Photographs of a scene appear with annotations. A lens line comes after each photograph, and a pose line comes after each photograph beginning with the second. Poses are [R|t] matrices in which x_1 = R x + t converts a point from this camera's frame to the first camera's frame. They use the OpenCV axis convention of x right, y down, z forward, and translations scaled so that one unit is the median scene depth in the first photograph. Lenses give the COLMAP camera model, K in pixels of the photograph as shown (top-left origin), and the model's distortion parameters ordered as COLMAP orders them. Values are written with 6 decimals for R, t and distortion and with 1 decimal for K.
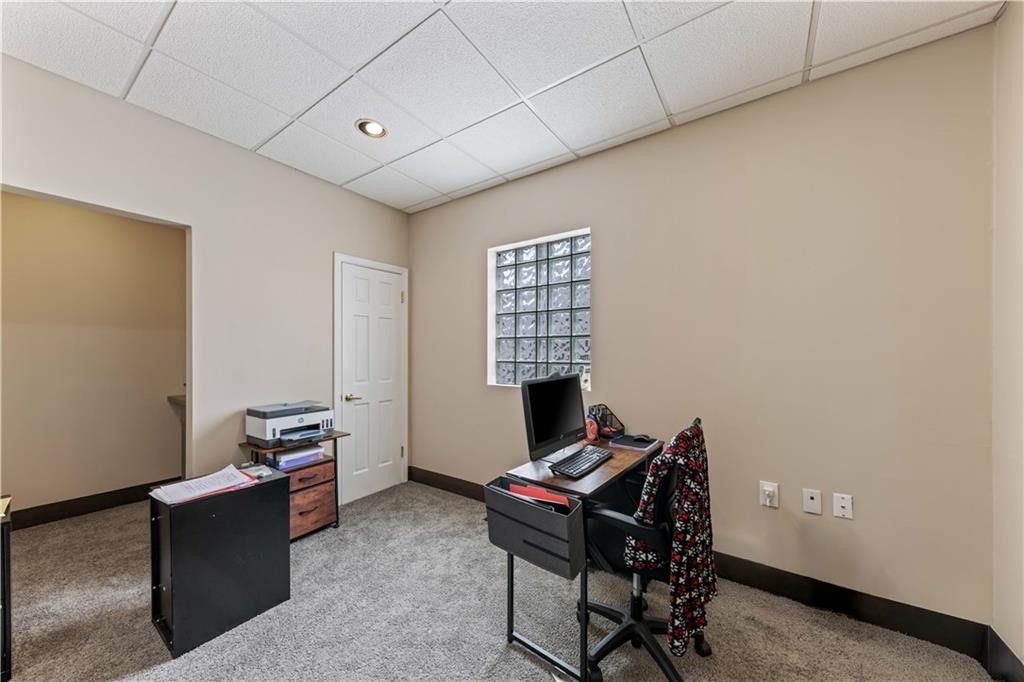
lens RADIAL K [[357.3, 0, 525.0], [0, 357.3, 358.7], [0, 0, 1]] dist [0.000289, -0.000041]
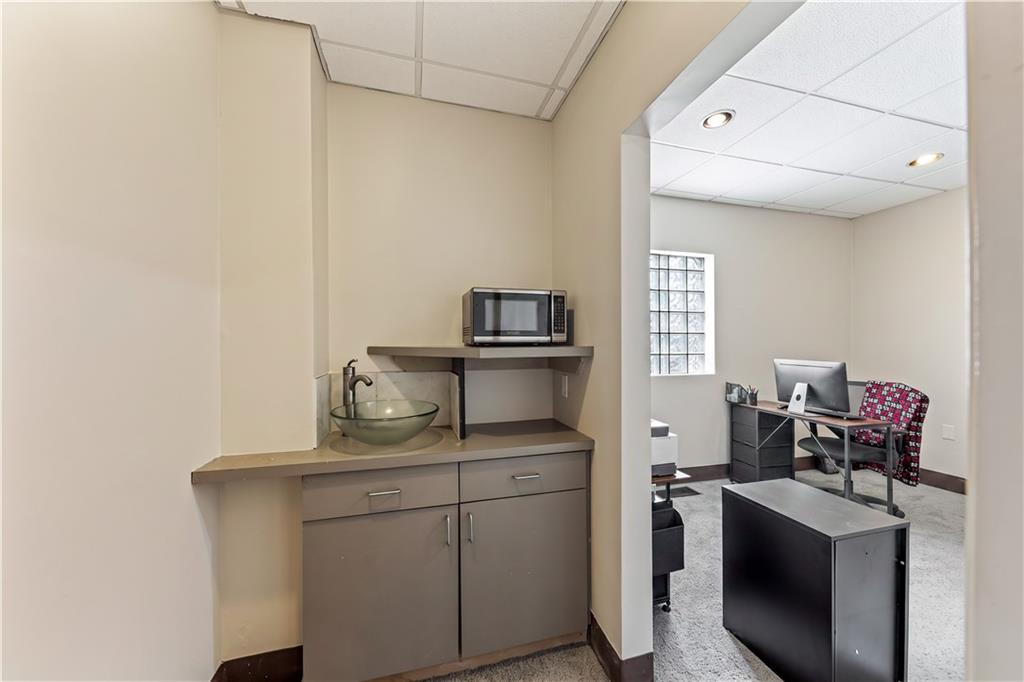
lens RADIAL K [[352.6, 0, 512.8], [0, 352.6, 344.0], [0, 0, 1]] dist [-0.001374, -0.000273]
pose [[0.662777, 0.004220, 0.748805, -1.196100], [0.008089, 0.999885, -0.012795, -0.014795], [-0.748773, 0.014538, 0.662667, 0.619384]]
